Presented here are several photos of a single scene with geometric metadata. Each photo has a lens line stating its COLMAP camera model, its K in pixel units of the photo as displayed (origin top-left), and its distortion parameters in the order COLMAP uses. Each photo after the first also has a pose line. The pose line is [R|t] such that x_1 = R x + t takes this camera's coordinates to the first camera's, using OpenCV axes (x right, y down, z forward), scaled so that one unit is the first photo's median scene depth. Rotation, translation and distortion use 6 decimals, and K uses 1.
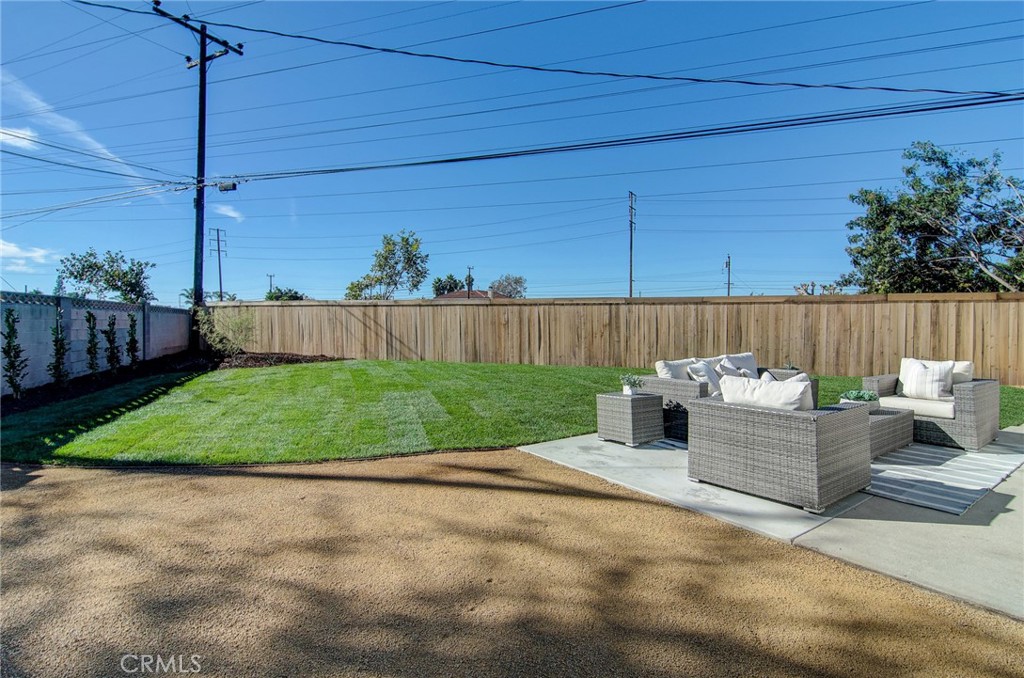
lens RADIAL K [[492.8, 0, 513.3], [0, 492.8, 340.2], [0, 0, 1]] dist [0.006046, -0.006563]
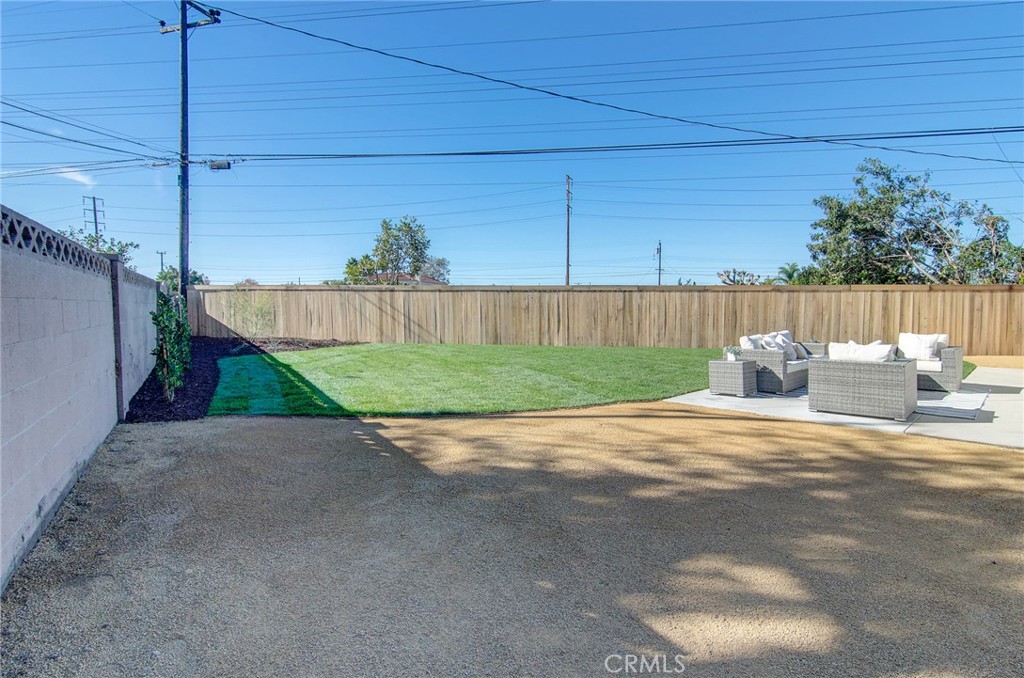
lens RADIAL K [[519.5, 0, 509.0], [0, 519.5, 343.1], [0, 0, 1]] dist [0.009005, -0.007378]
pose [[0.987128, -0.009788, 0.159631, -0.249986], [0.004454, 0.999421, 0.033737, 0.004208], [-0.159869, -0.032592, 0.986600, -0.133752]]
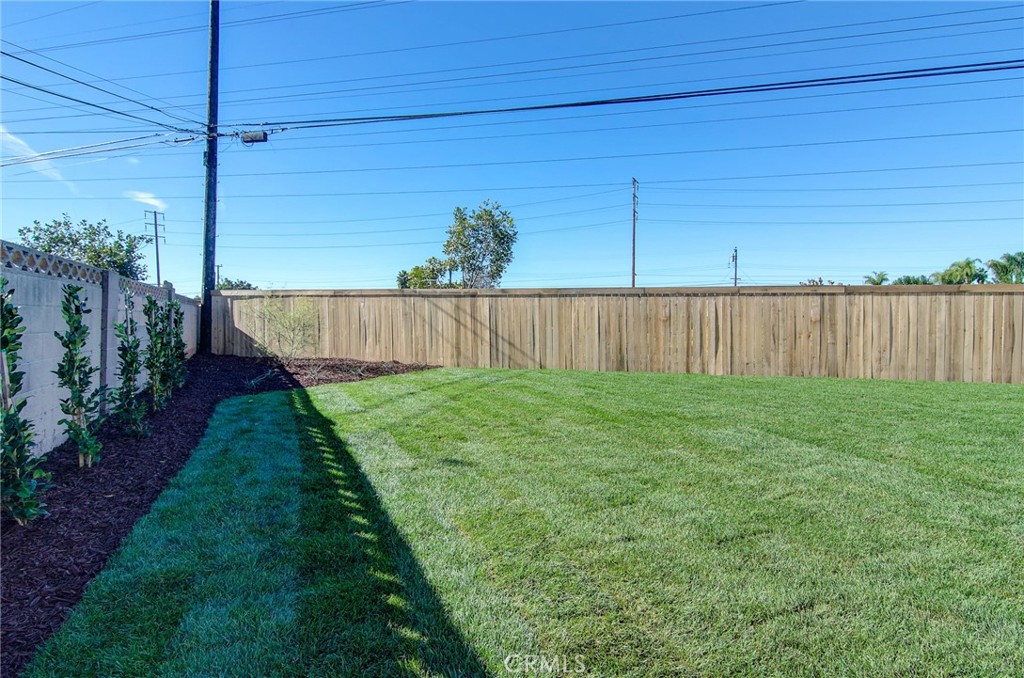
lens RADIAL K [[519.5, 0, 512.9], [0, 519.5, 339.5], [0, 0, 1]] dist [0.009005, -0.007378]
pose [[0.996713, -0.001002, 0.081005, -0.333552], [0.000874, 0.999998, 0.001611, -0.005378], [-0.081007, -0.001535, 0.996712, 0.237611]]
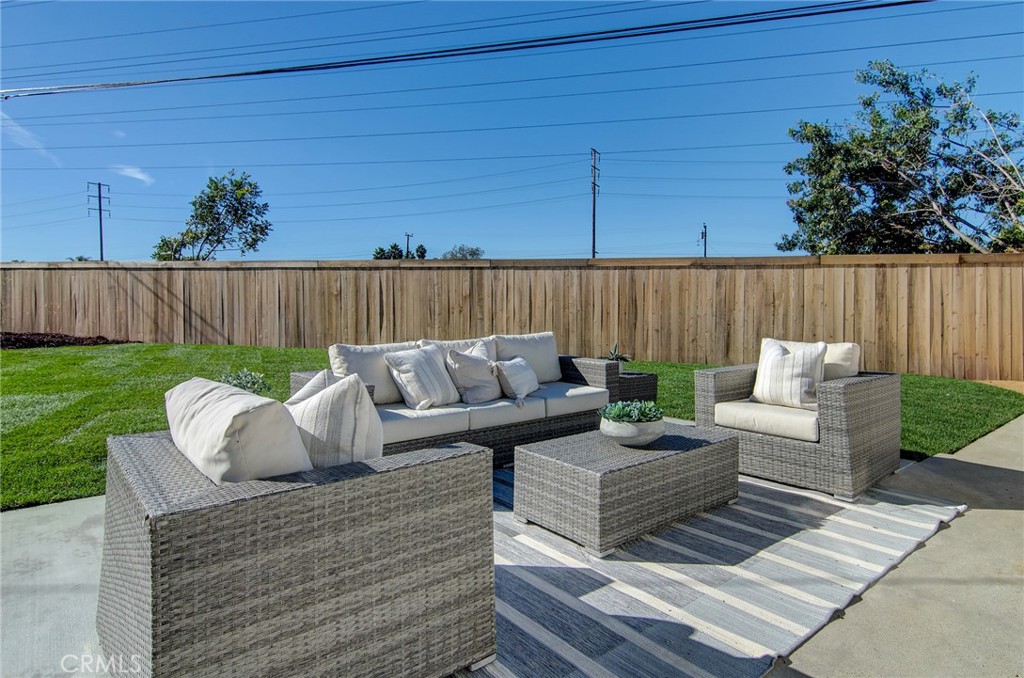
lens RADIAL K [[564.0, 0, 519.3], [0, 564.0, 317.0], [0, 0, 1]] dist [0.013569, -0.002317]
pose [[0.997459, 0.006051, 0.070991, 0.204930], [-0.005387, 0.999940, -0.009536, 0.007104], [-0.071044, 0.009129, 0.997431, 0.155215]]
